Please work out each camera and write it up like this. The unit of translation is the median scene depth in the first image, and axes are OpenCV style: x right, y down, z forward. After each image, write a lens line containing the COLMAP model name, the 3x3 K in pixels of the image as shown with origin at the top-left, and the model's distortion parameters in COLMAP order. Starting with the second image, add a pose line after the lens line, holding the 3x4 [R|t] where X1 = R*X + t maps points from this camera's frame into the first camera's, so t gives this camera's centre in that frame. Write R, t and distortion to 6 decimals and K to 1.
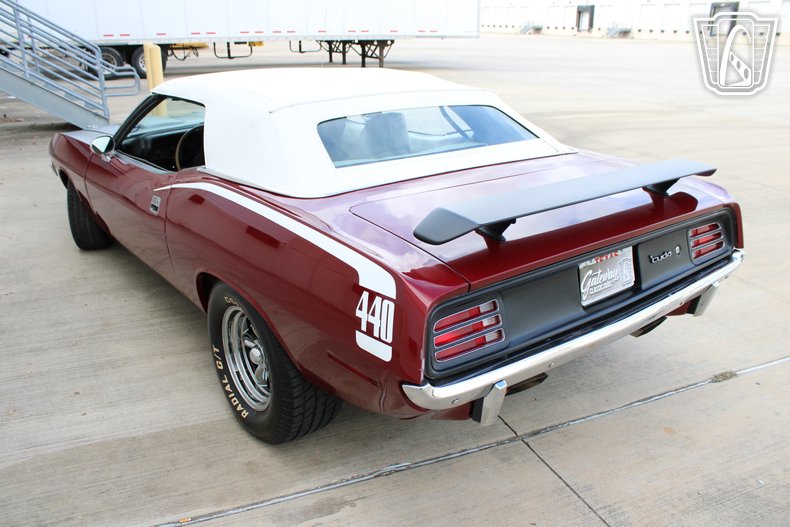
lens RADIAL K [[645.1, 0, 378.7], [0, 645.1, 259.5], [0, 0, 1]] dist [-0.135143, 0.087877]
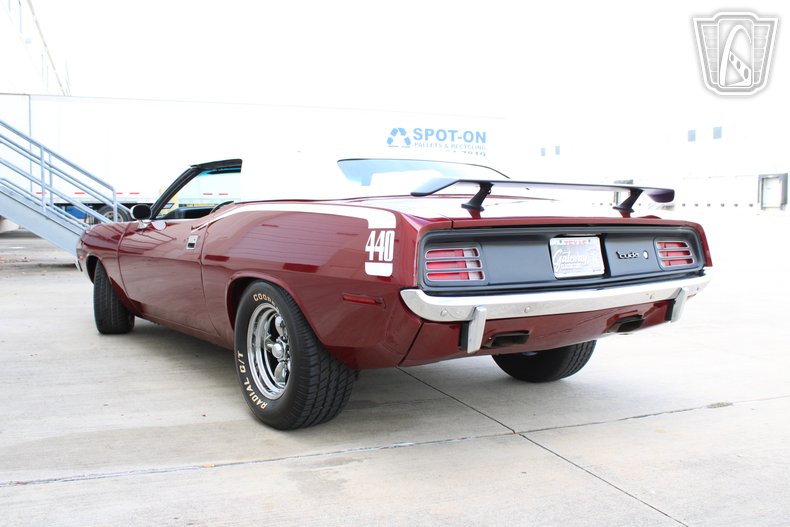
lens RADIAL K [[729.0, 0, 377.0], [0, 729.0, 261.2], [0, 0, 1]] dist [-0.082565, 0.000000]
pose [[0.999501, 0.004565, -0.031262, 0.022695], [-0.012933, 0.961921, -0.273022, 0.341913], [0.028825, 0.273290, 0.961500, -0.266686]]
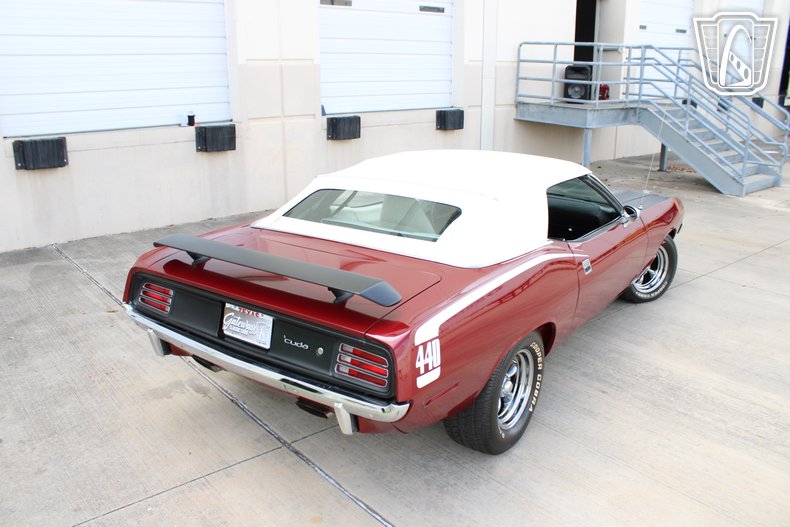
lens RADIAL K [[645.1, 0, 397.4], [0, 645.1, 264.3], [0, 0, 1]] dist [-0.135143, 0.087877]
pose [[0.309838, 0.273357, -0.910646, 1.391962], [-0.329200, 0.929380, 0.166974, -0.359024], [0.891980, 0.248050, 0.377946, 0.623472]]
